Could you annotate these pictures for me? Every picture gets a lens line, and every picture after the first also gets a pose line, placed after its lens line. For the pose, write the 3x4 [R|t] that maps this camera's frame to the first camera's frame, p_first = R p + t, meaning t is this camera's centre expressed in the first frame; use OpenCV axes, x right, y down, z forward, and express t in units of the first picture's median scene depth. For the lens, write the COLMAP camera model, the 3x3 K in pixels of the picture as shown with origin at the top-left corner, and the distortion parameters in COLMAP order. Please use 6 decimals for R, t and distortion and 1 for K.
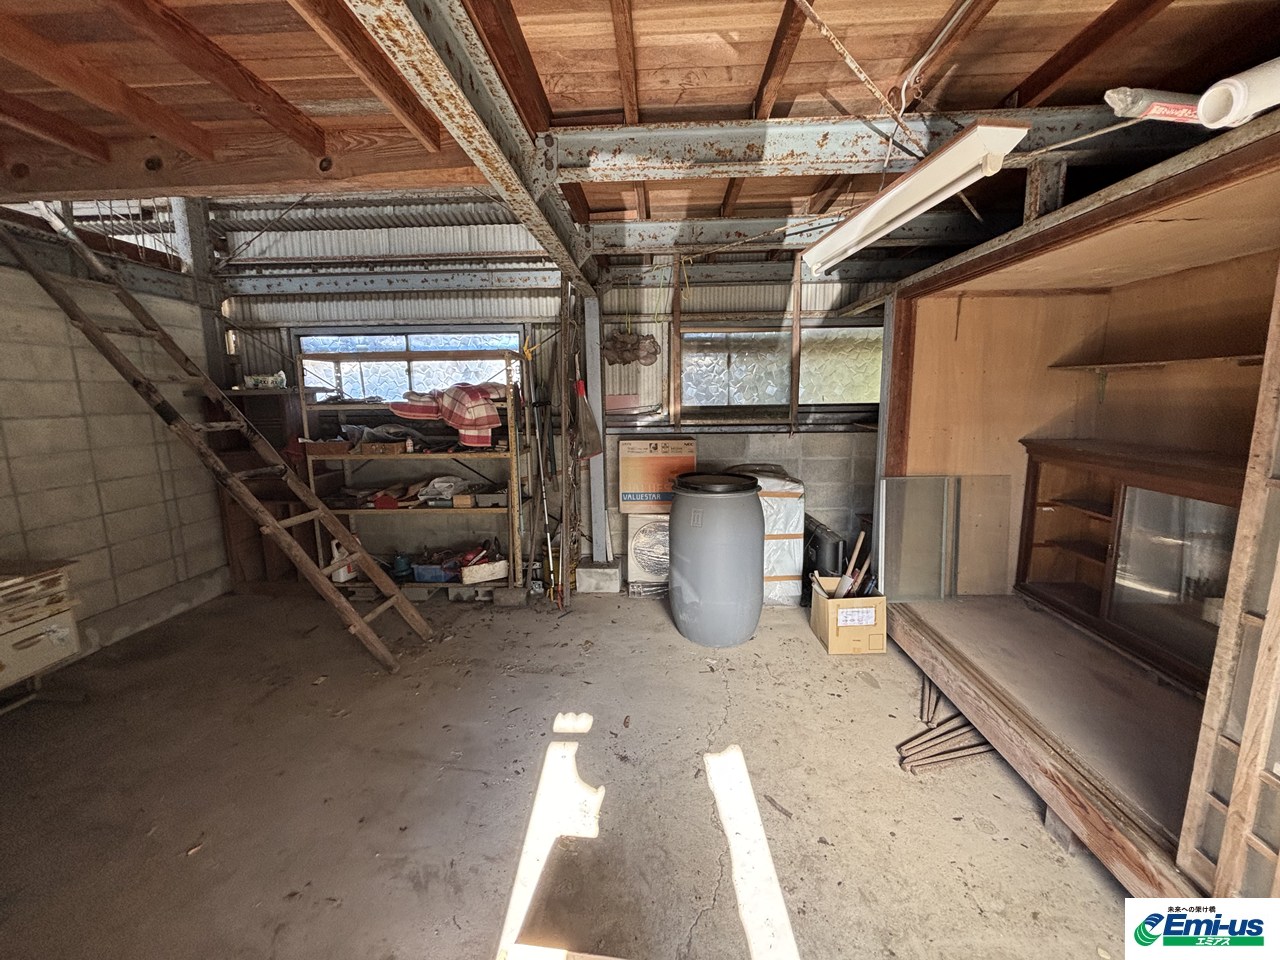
lens RADIAL K [[511.5, 0, 639.5], [0, 511.5, 476.1], [0, 0, 1]] dist [-0.001537, -0.000388]
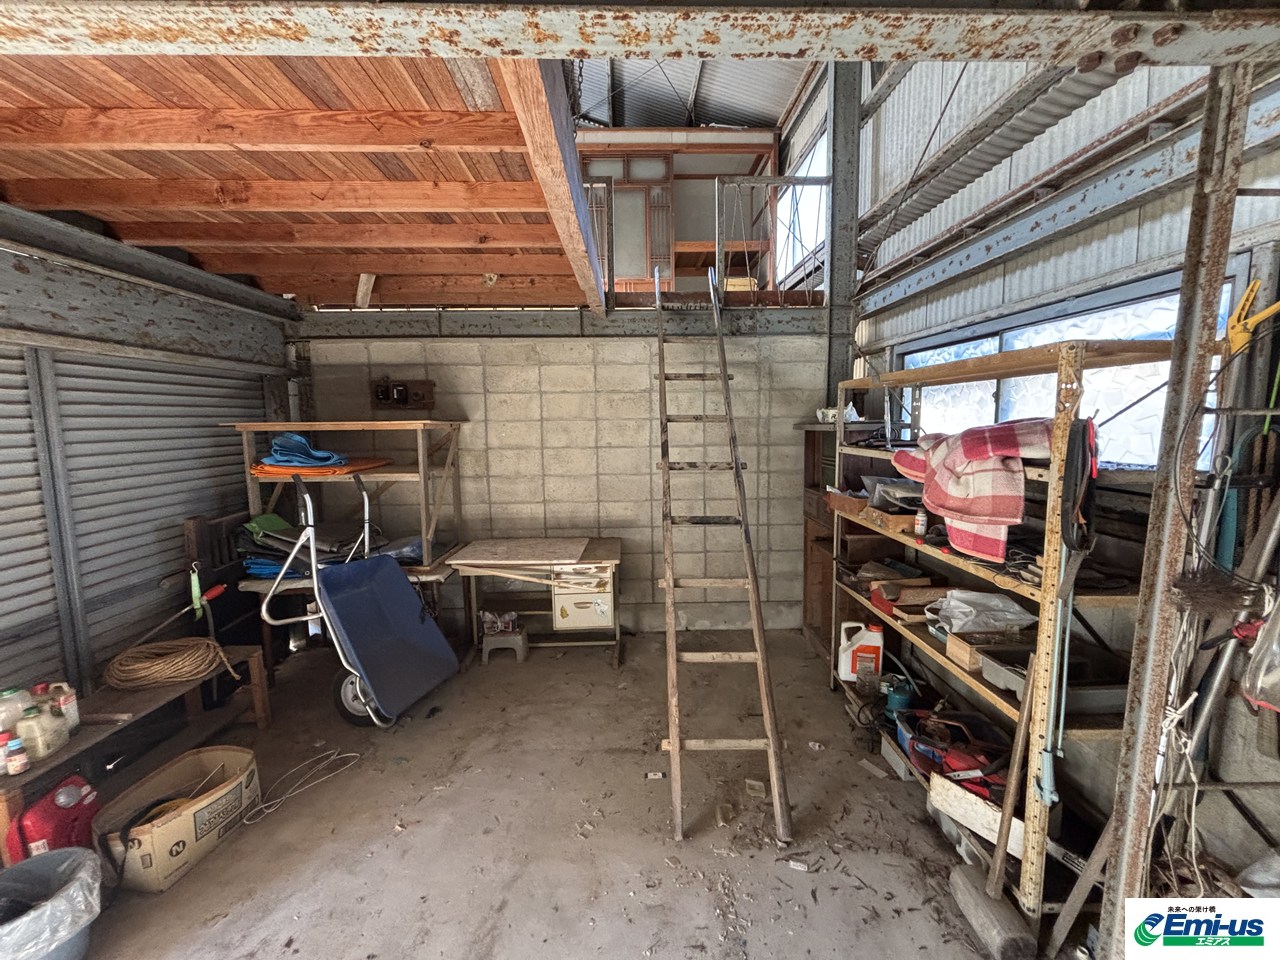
lens RADIAL K [[511.5, 0, 640.6], [0, 511.5, 474.0], [0, 0, 1]] dist [-0.001537, -0.000388]
pose [[0.066447, 0.117996, -0.990788, 0.118509], [-0.144707, 0.983625, 0.107438, -0.137549], [0.987241, 0.136235, 0.082434, 0.643829]]
